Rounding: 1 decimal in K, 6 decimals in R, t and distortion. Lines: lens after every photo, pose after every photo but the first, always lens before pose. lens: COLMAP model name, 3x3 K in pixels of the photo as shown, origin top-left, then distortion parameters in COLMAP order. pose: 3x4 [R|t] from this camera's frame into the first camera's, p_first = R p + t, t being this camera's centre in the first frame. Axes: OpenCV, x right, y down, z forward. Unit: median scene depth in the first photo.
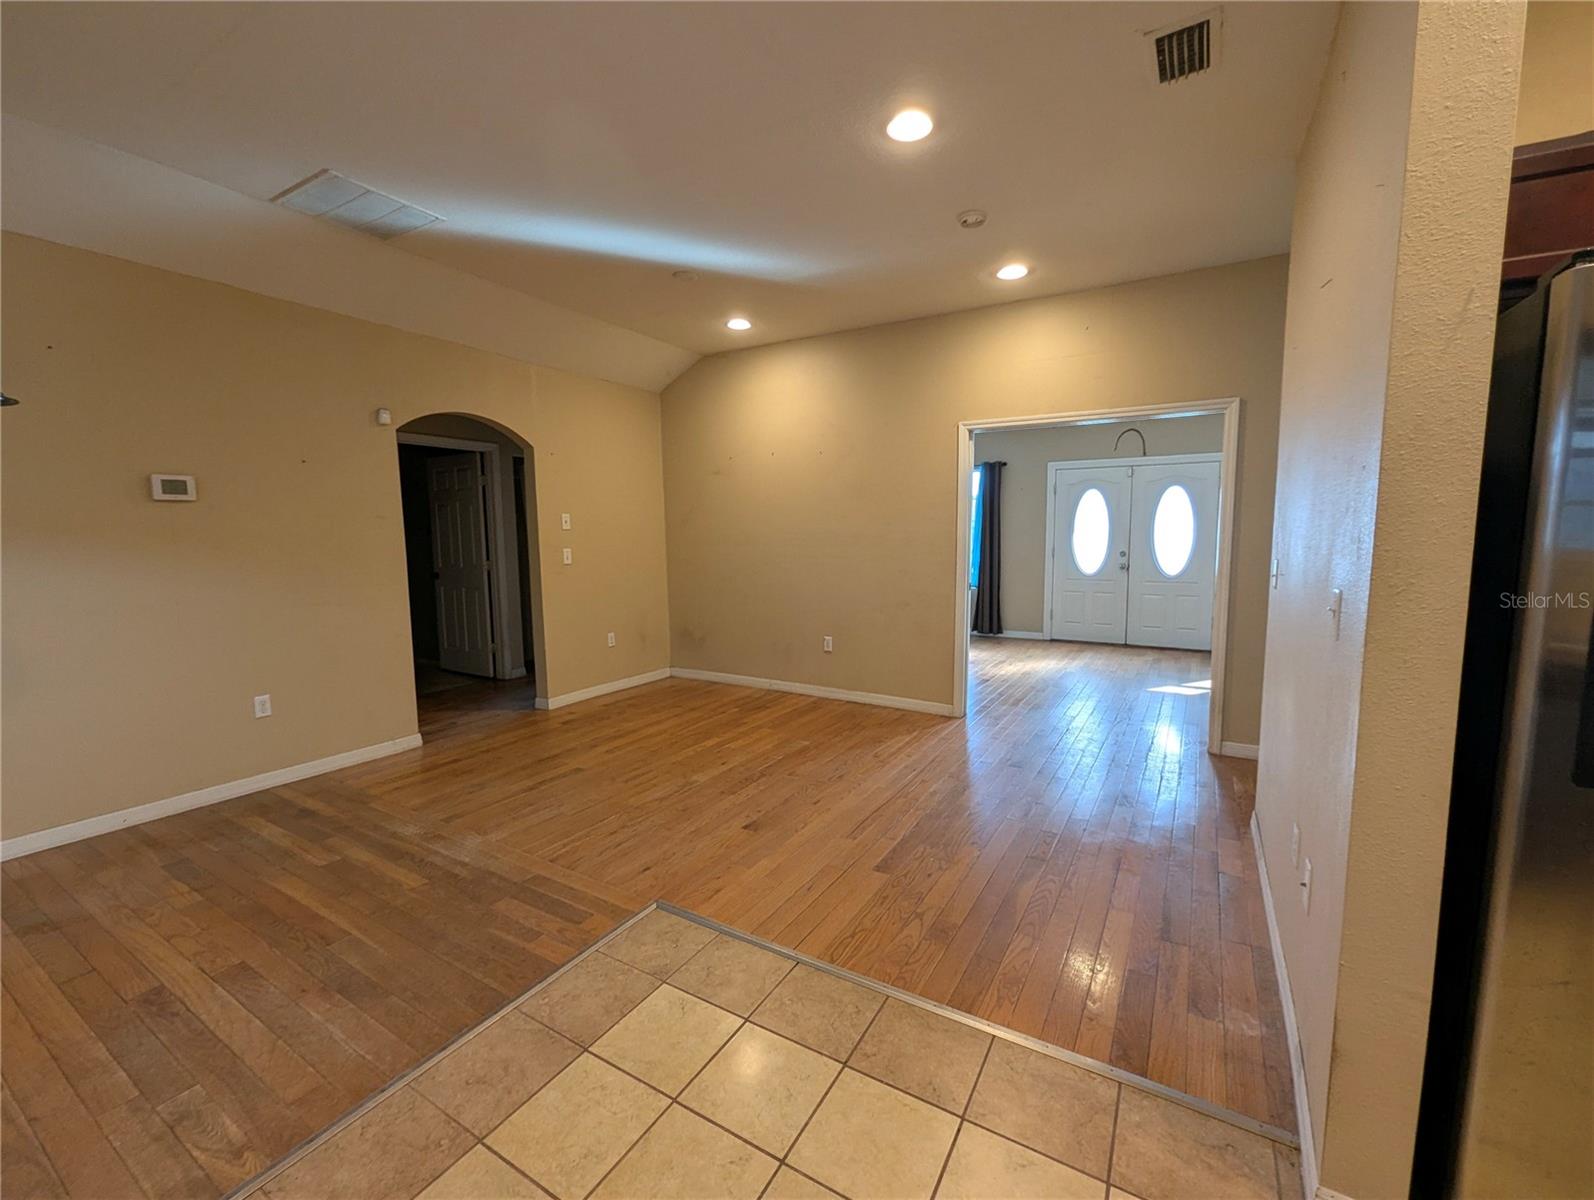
lens RADIAL K [[665.4, 0, 791.9], [0, 665.4, 596.8], [0, 0, 1]] dist [0.000751, 0.000185]
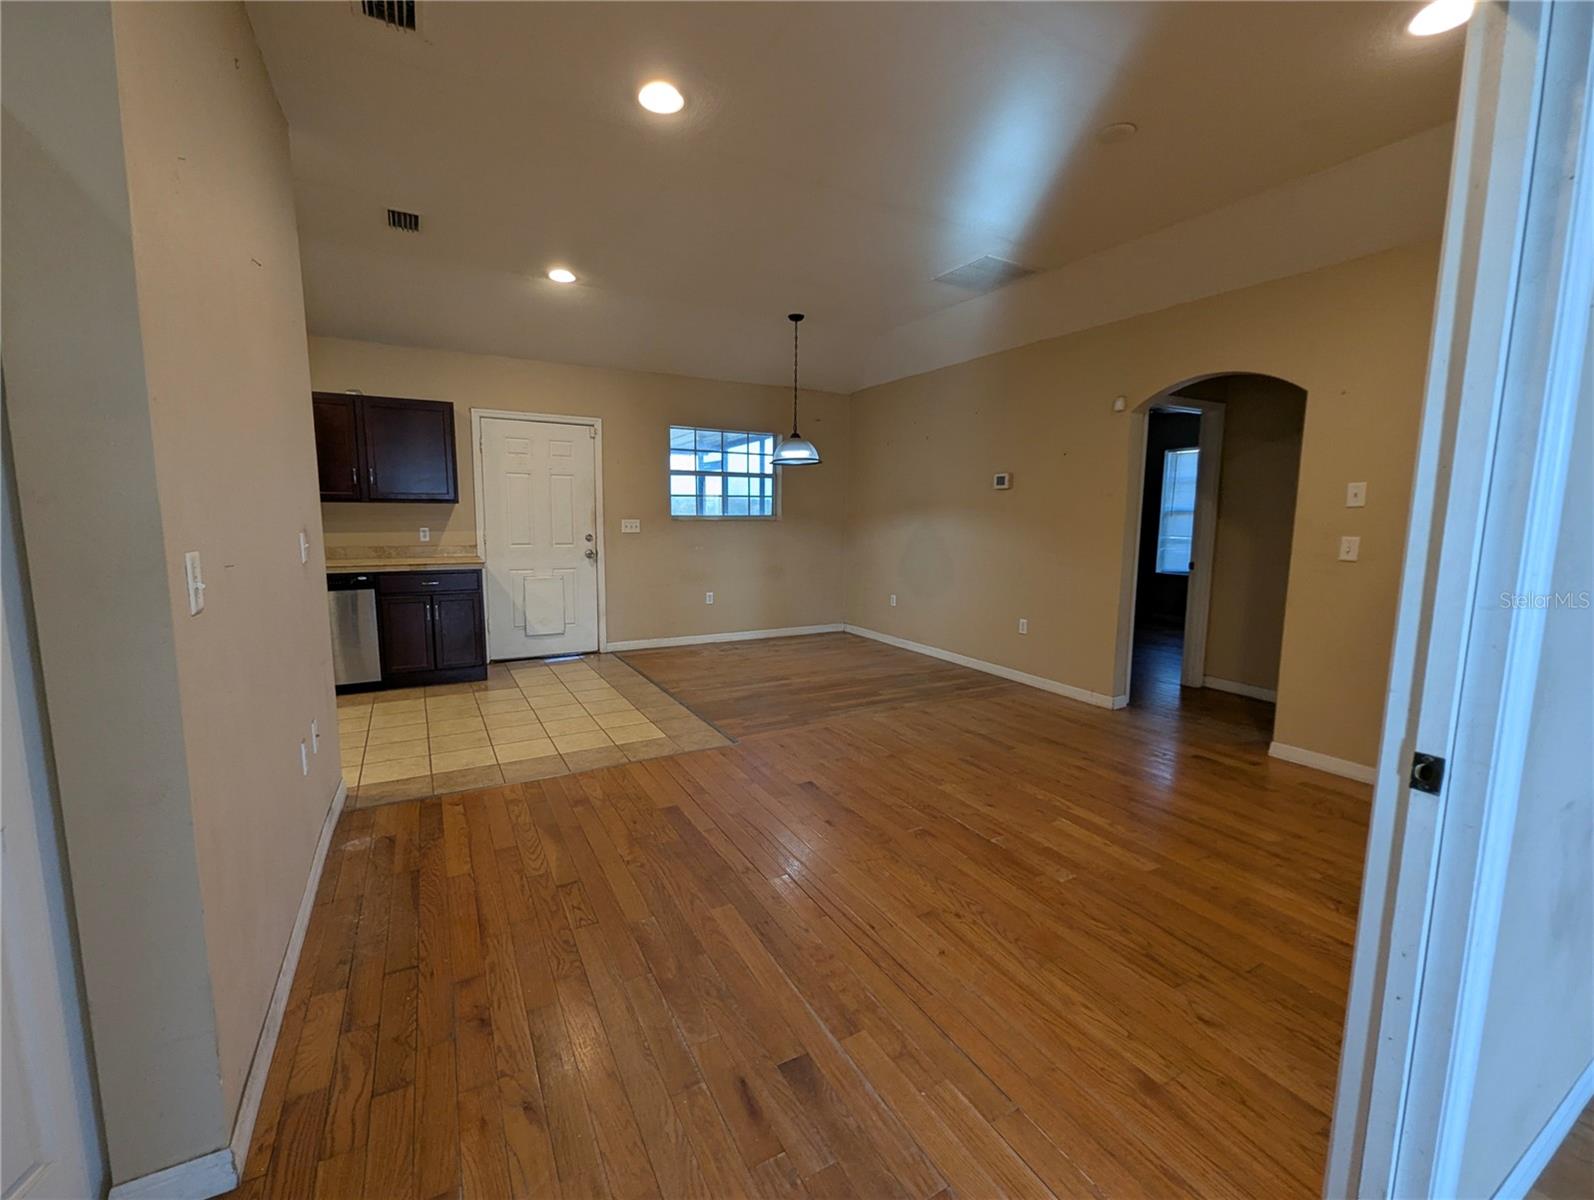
lens RADIAL K [[665.4, 0, 791.9], [0, 665.4, 596.8], [0, 0, 1]] dist [0.000751, 0.000185]
pose [[-0.491119, 0.111221, -0.863963, 0.887266], [-0.096244, 0.978815, 0.180717, -0.143764], [0.865759, 0.171905, -0.470010, 1.519368]]
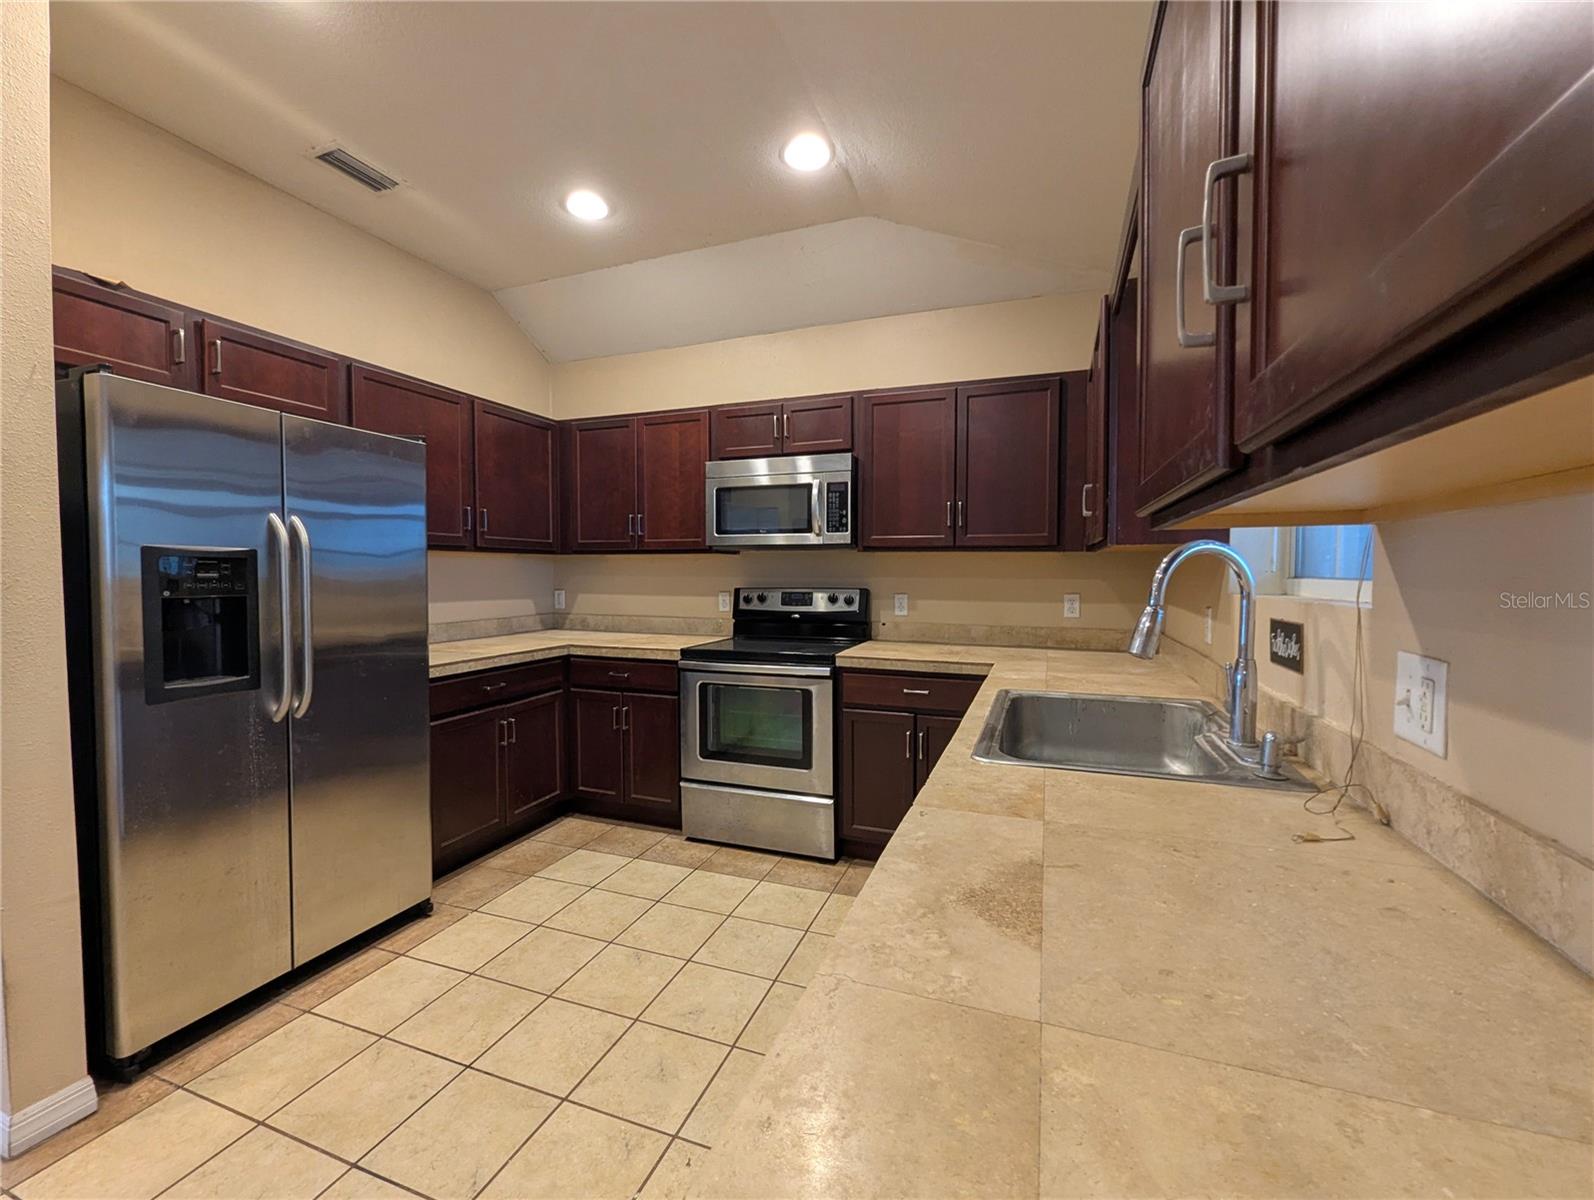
lens RADIAL K [[665.4, 0, 791.9], [0, 665.4, 596.8], [0, 0, 1]] dist [0.000751, 0.000185]
pose [[-0.177004, -0.031628, 0.983702, -0.233307], [0.102965, 0.993404, 0.050467, 0.042139], [-0.978809, 0.110219, -0.172580, -0.084485]]
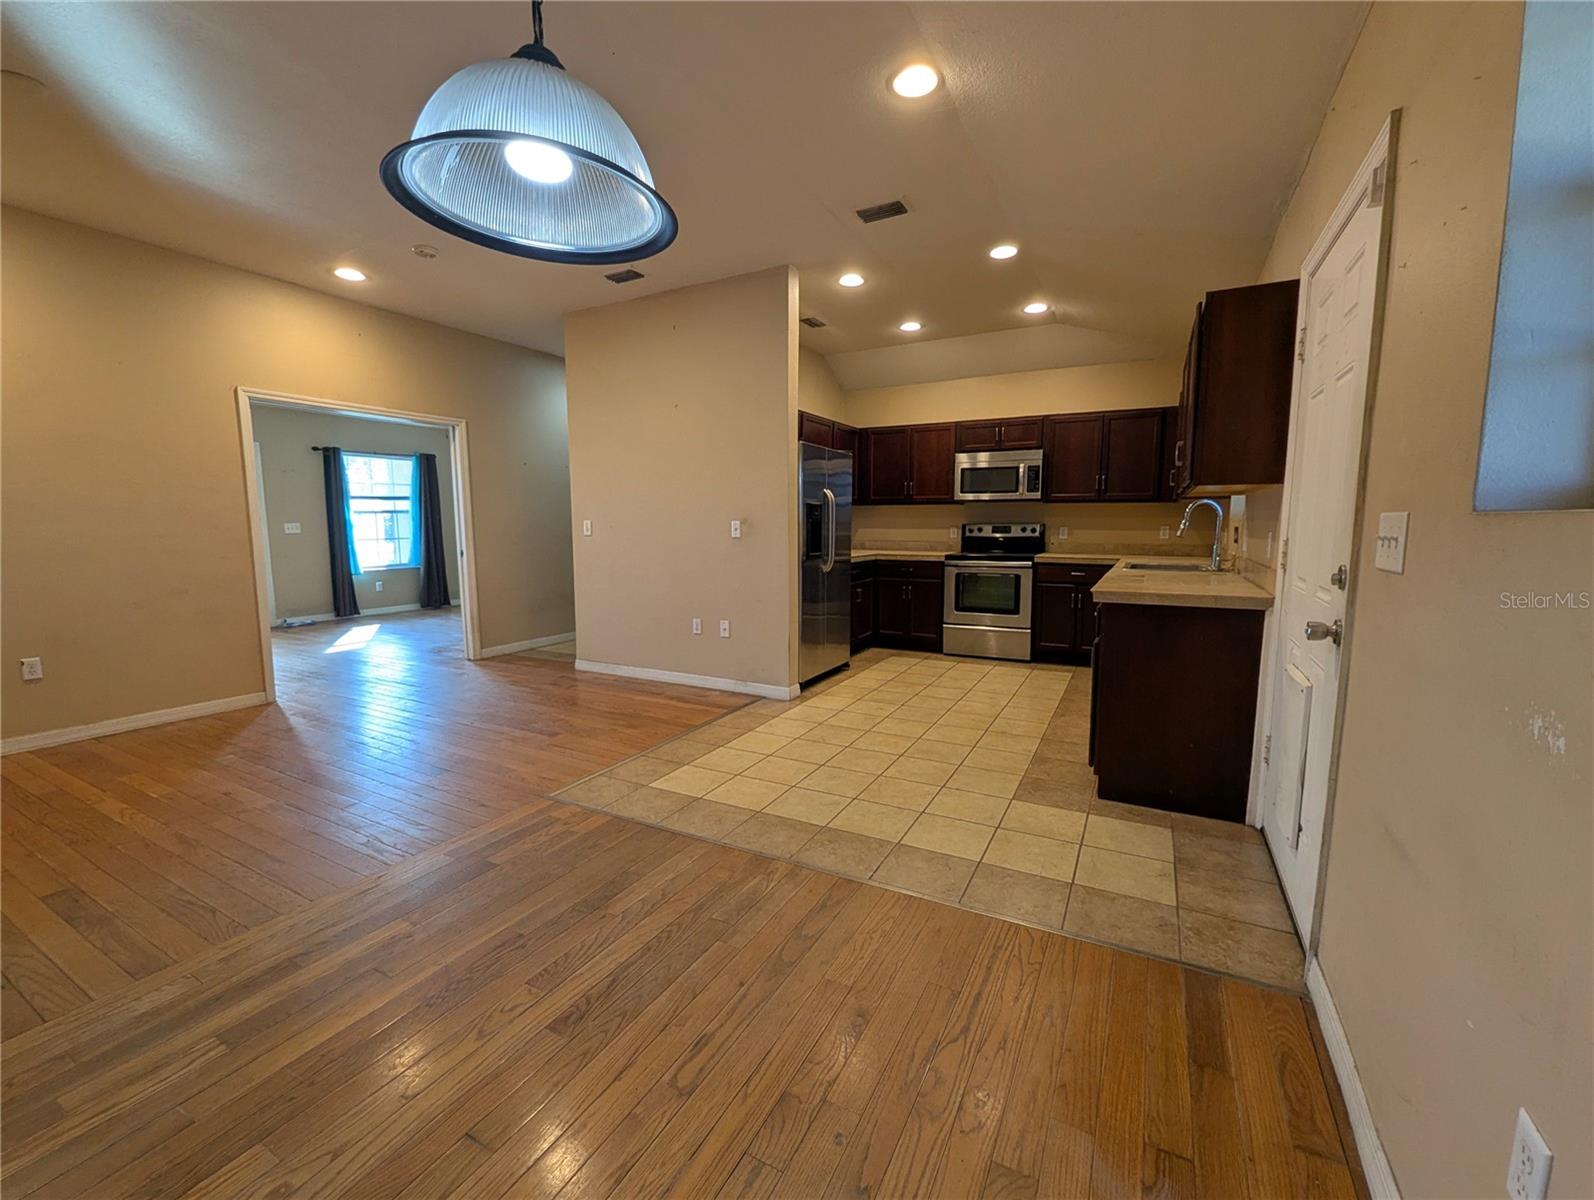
lens RADIAL K [[665.4, 0, 791.9], [0, 665.4, 596.8], [0, 0, 1]] dist [0.000751, 0.000185]
pose [[-0.044963, -0.106768, 0.993267, -1.186422], [0.106178, 0.988130, 0.111022, 0.011140], [-0.993330, 0.110455, -0.033093, 0.473305]]
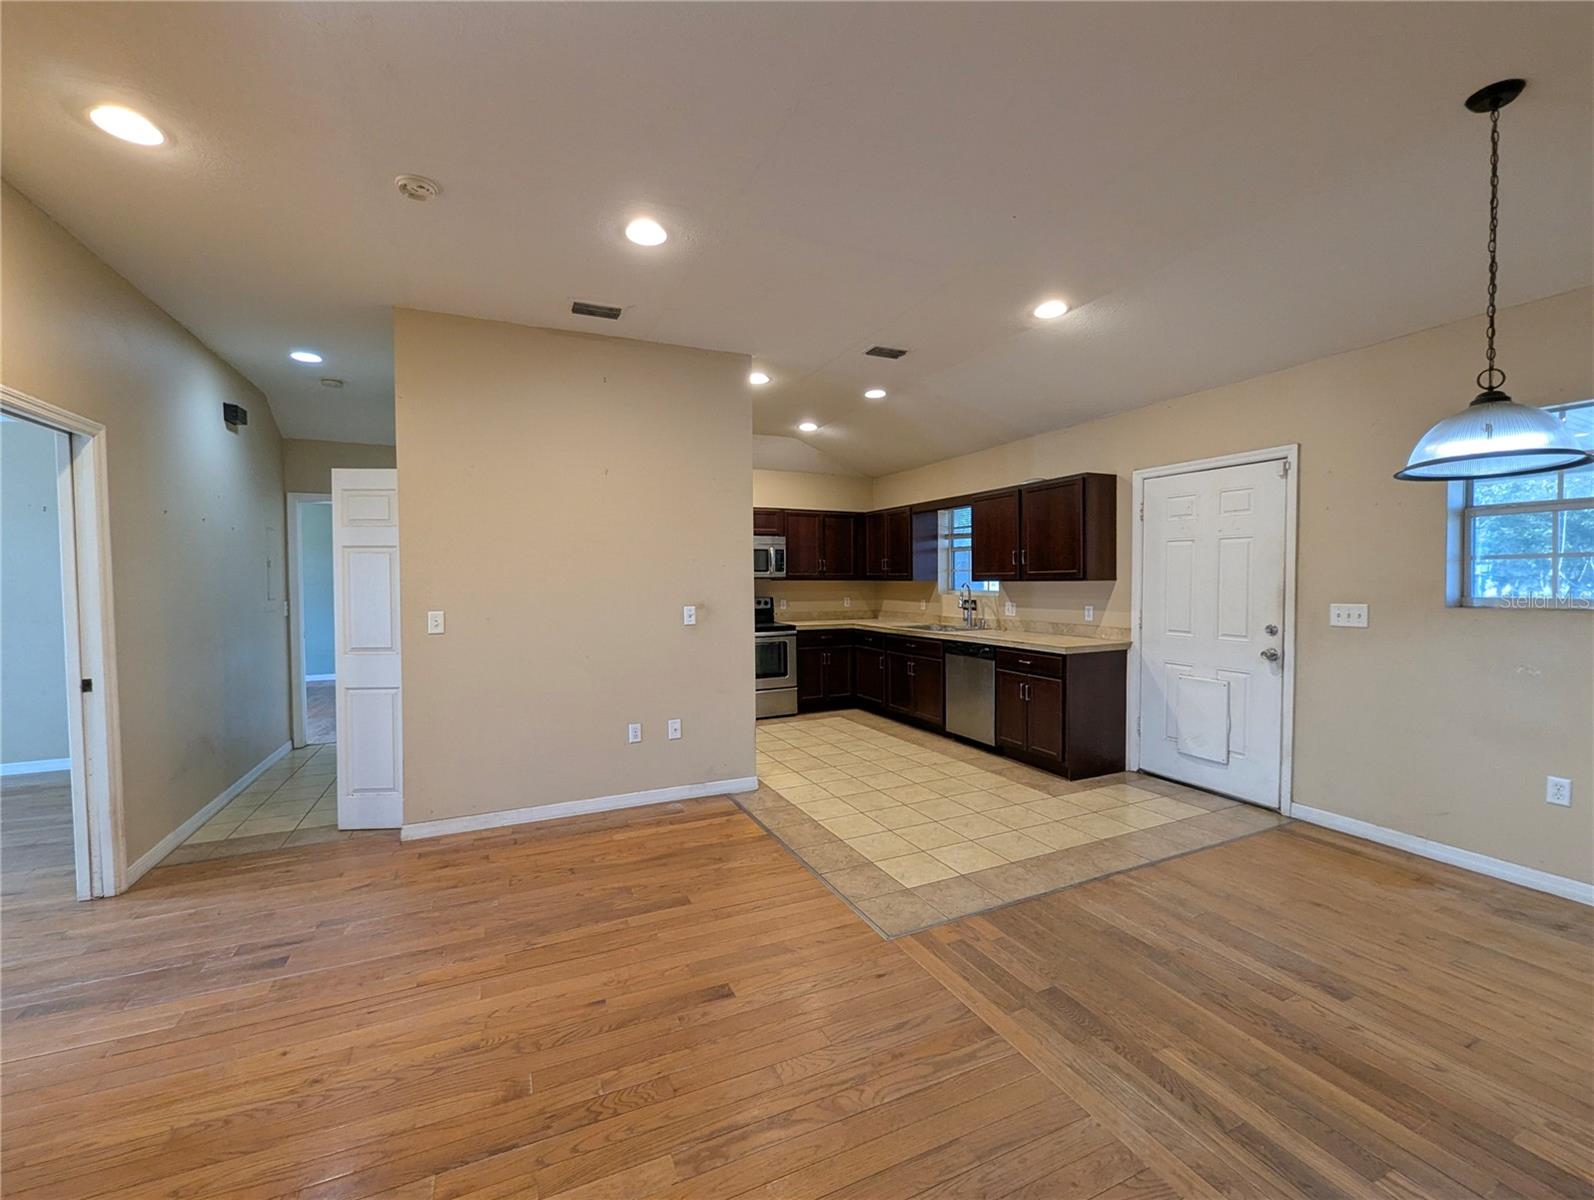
lens RADIAL K [[665.4, 0, 791.9], [0, 665.4, 596.8], [0, 0, 1]] dist [0.000751, 0.000185]
pose [[-0.826189, -0.002816, 0.563386, -0.570864], [0.071073, 0.991478, 0.109181, -0.170157], [-0.558892, 0.130246, -0.818948, 1.599979]]
